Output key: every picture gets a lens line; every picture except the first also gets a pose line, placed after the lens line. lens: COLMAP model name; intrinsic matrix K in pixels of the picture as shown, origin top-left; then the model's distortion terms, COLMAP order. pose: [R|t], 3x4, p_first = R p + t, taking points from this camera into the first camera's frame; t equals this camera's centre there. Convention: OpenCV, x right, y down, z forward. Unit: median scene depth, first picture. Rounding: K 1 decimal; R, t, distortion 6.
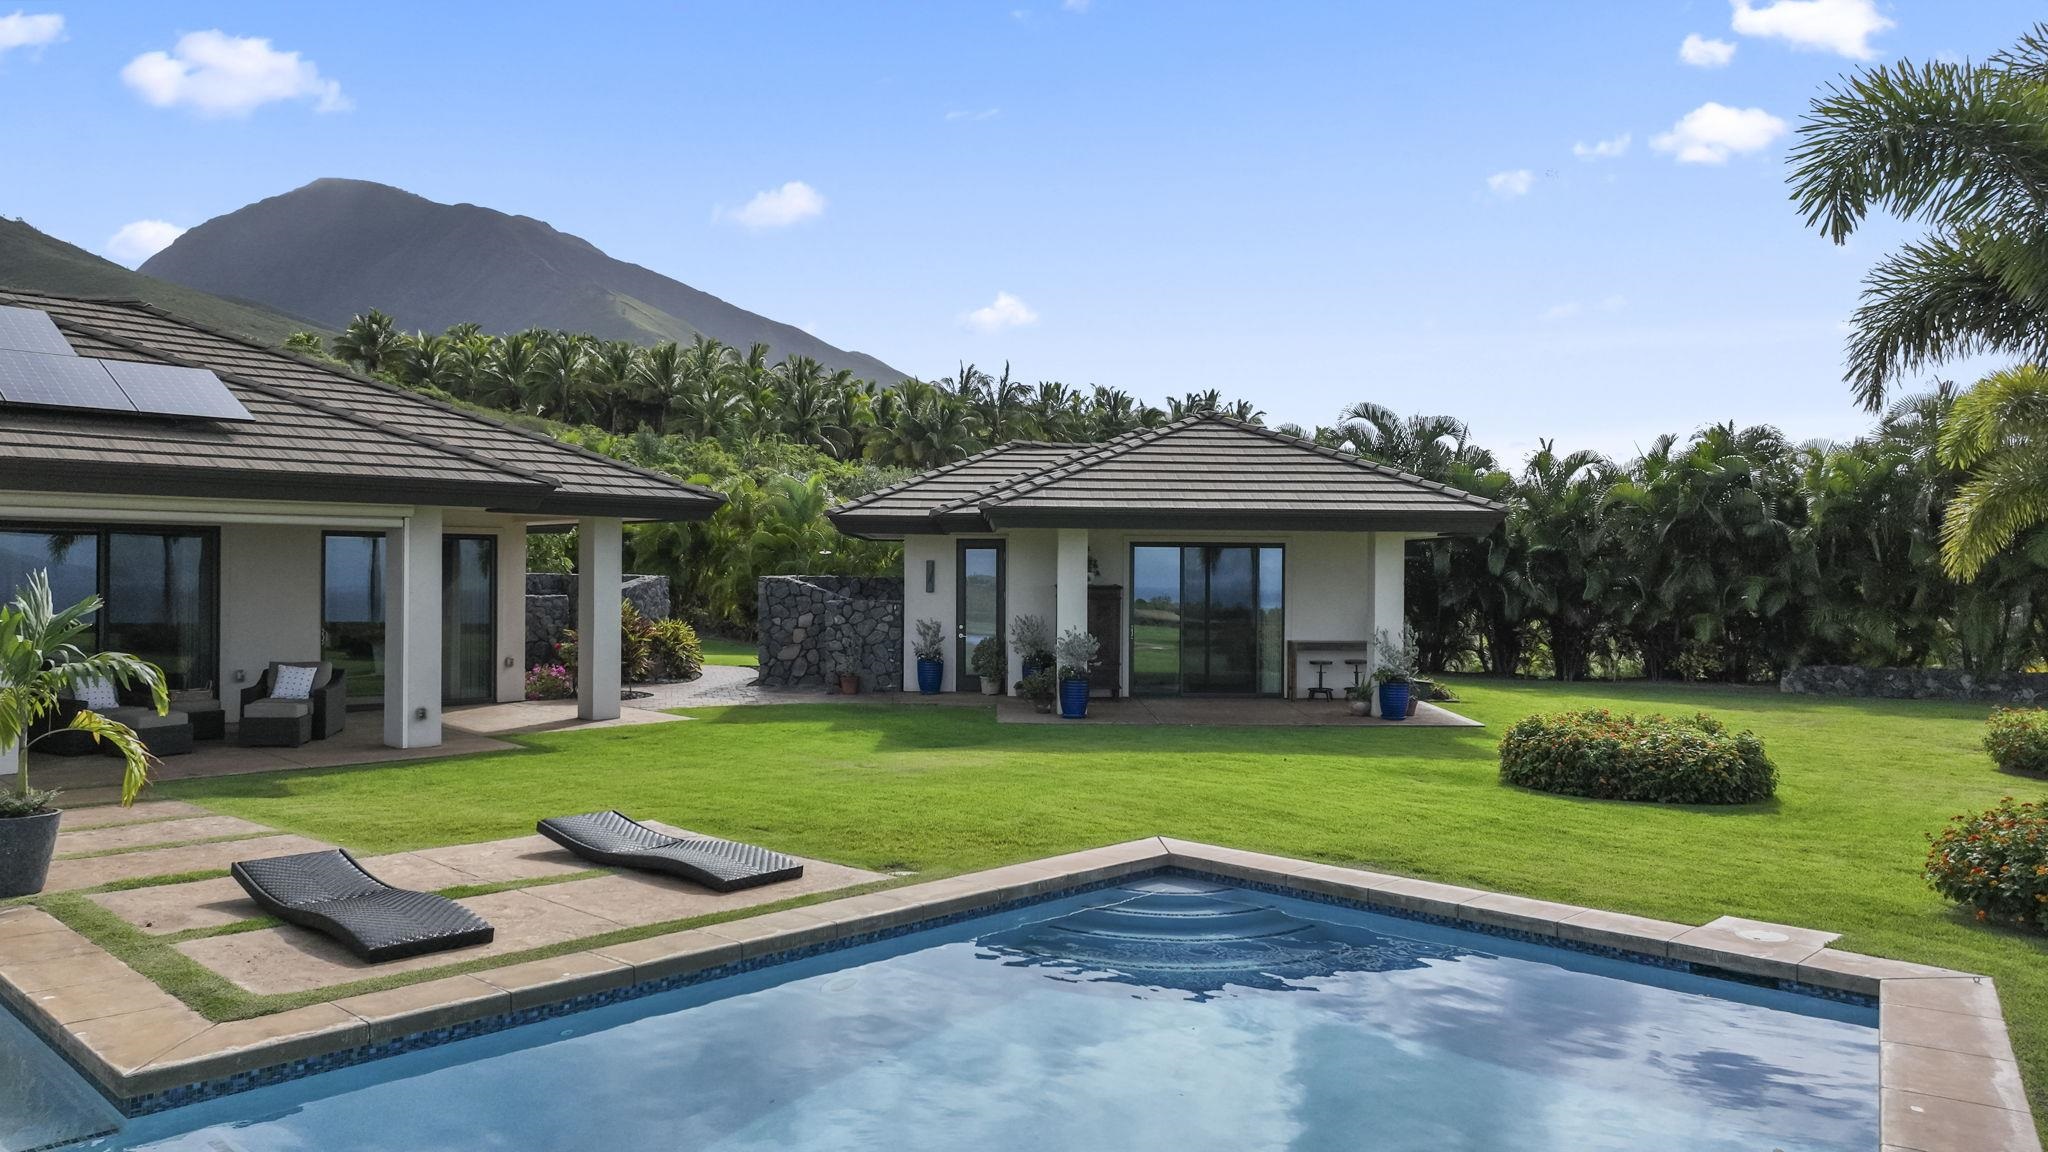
lens RADIAL K [[1469.3, 0, 1017.7], [0, 1469.3, 579.3], [0, 0, 1]] dist [0.007744, 0.005647]
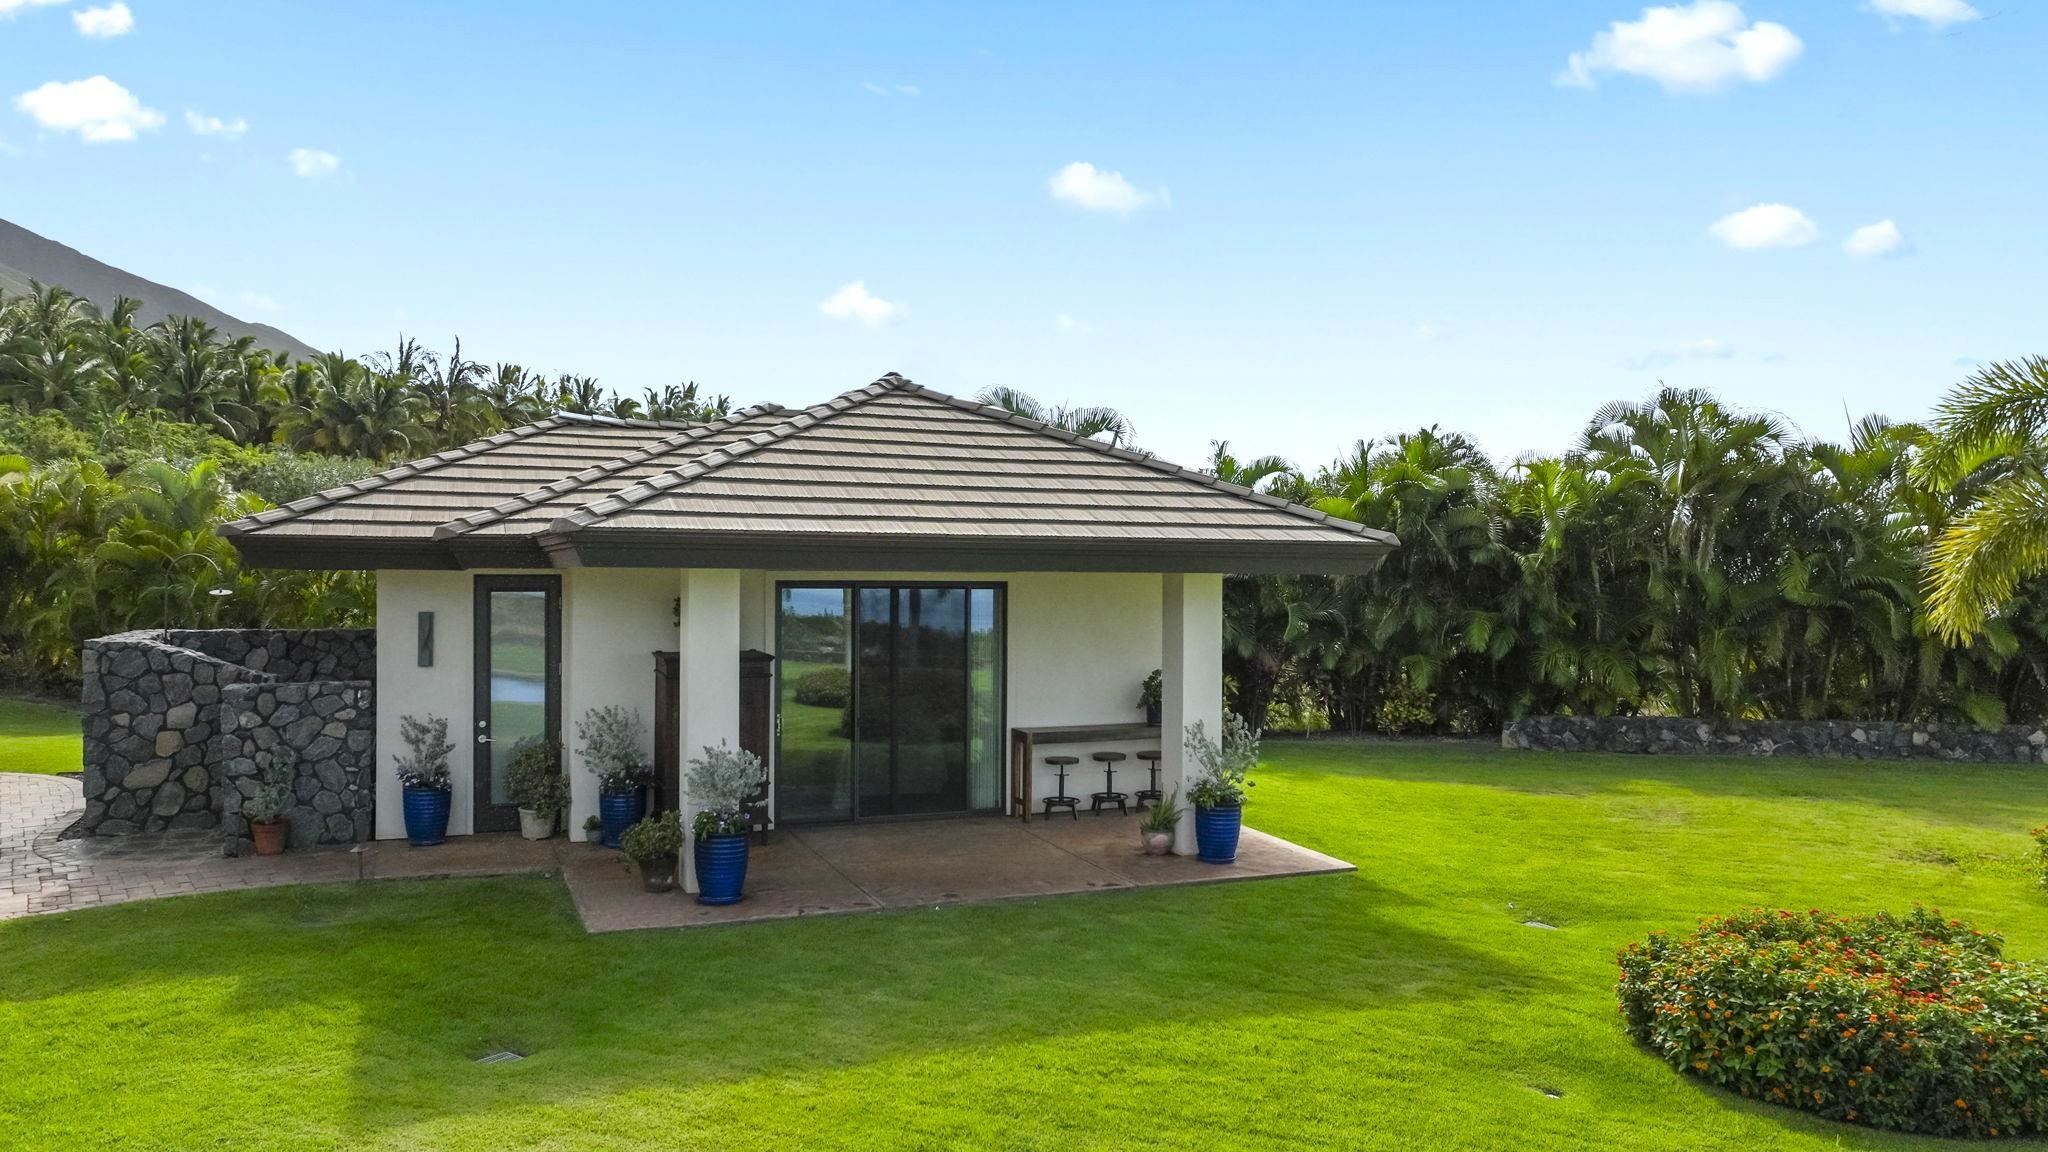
lens RADIAL K [[1469.3, 0, 1034.2], [0, 1469.3, 575.2], [0, 0, 1]] dist [0.007744, 0.005647]
pose [[0.930805, -0.002027, 0.365511, -0.041222], [0.002970, 0.999994, -0.002018, -0.021748], [-0.365504, 0.002964, 0.930805, 0.315122]]
